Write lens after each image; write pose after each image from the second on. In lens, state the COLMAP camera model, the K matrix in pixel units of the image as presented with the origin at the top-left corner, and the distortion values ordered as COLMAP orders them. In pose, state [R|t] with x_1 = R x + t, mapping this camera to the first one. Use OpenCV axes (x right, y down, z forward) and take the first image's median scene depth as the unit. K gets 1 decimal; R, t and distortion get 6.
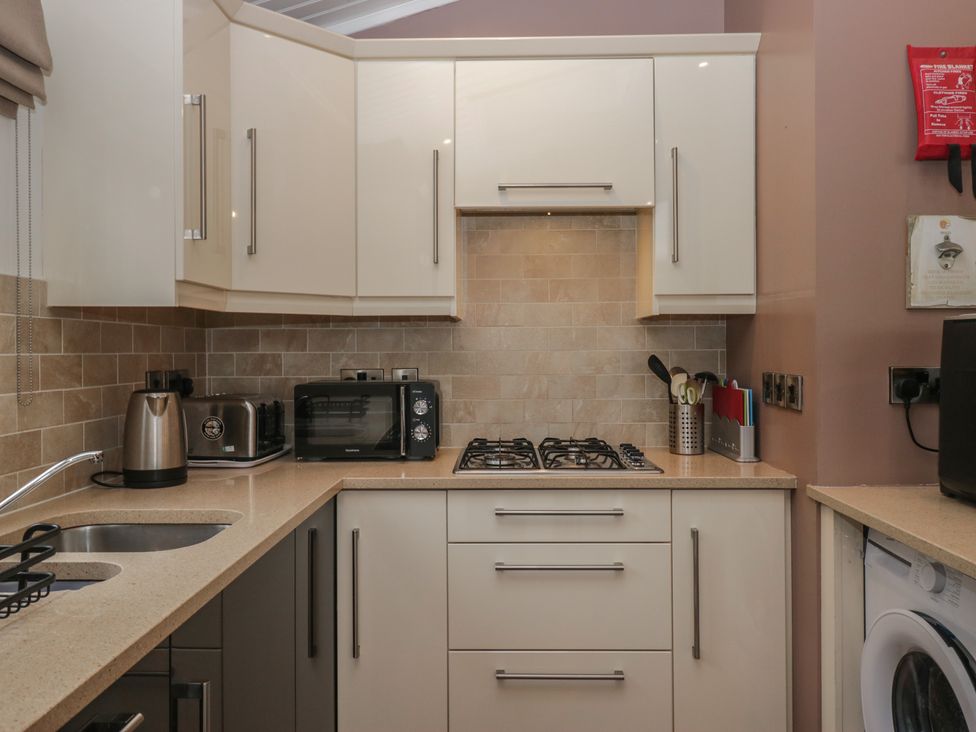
lens RADIAL K [[732.1, 0, 488.3], [0, 732.1, 358.9], [0, 0, 1]] dist [0.000785, -0.000311]
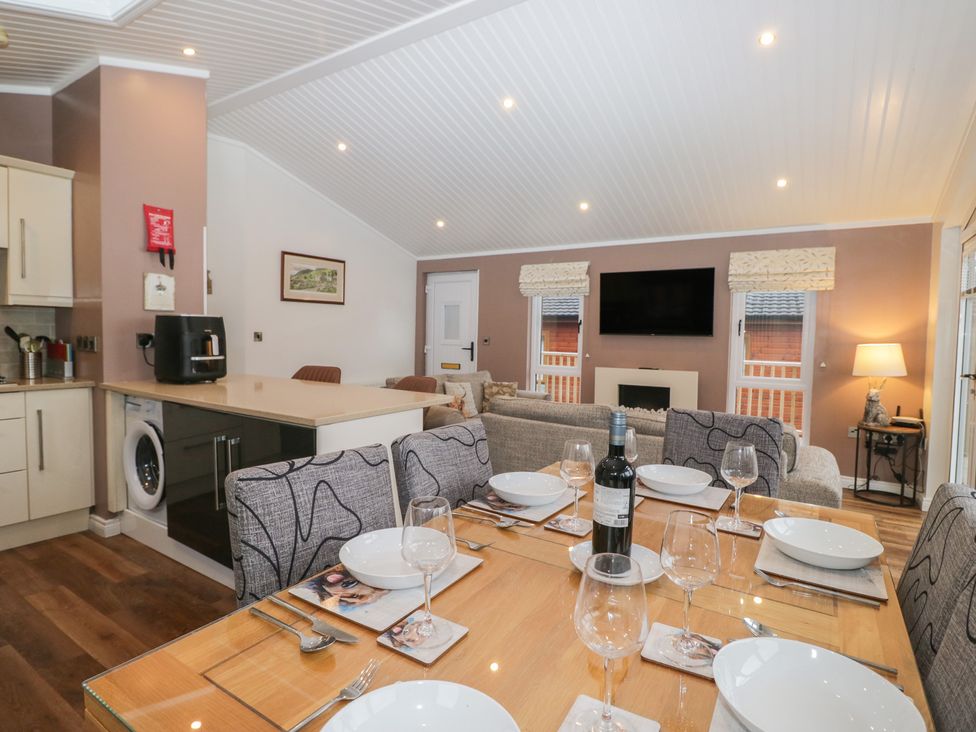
lens RADIAL K [[516.1, 0, 492.0], [0, 516.1, 357.5], [0, 0, 1]] dist [0.000566, -0.013745]
pose [[0.522489, -0.024143, 0.852304, -0.254250], [-0.013932, 0.999224, 0.036846, 0.010063], [-0.852532, -0.031126, 0.521747, -0.770128]]
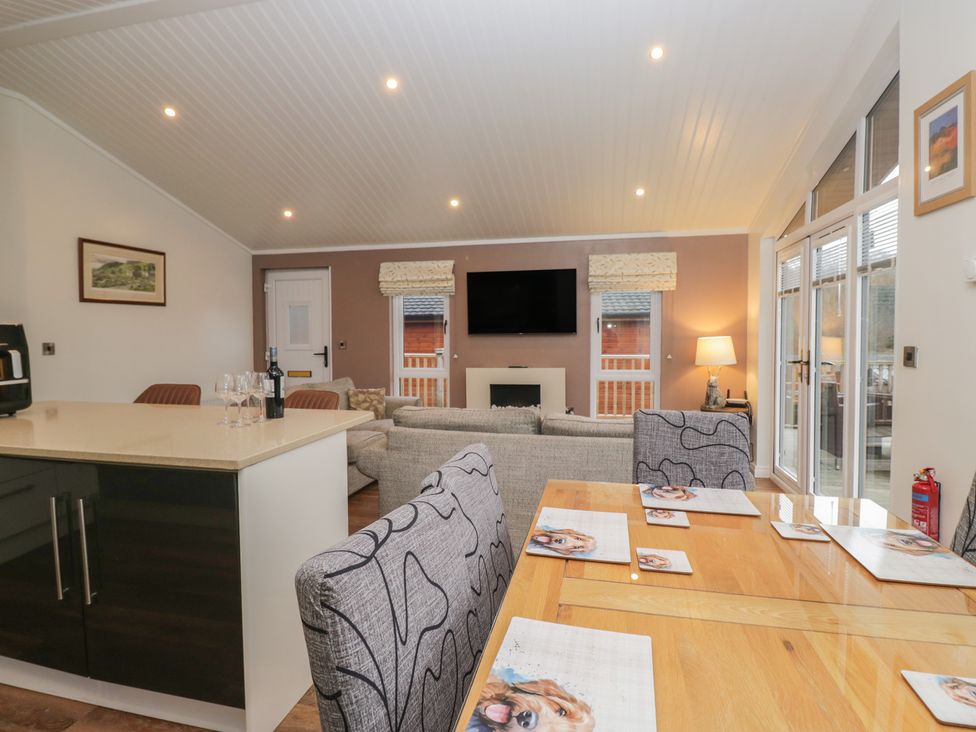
lens RADIAL K [[521.6, 0, 488.2], [0, 521.6, 348.8], [0, 0, 1]] dist [0.005494, -0.009182]
pose [[0.203486, -0.024024, 0.978783, -0.260707], [0.014215, 0.999666, 0.021582, 0.001904], [-0.978975, 0.009522, 0.203759, -0.573900]]
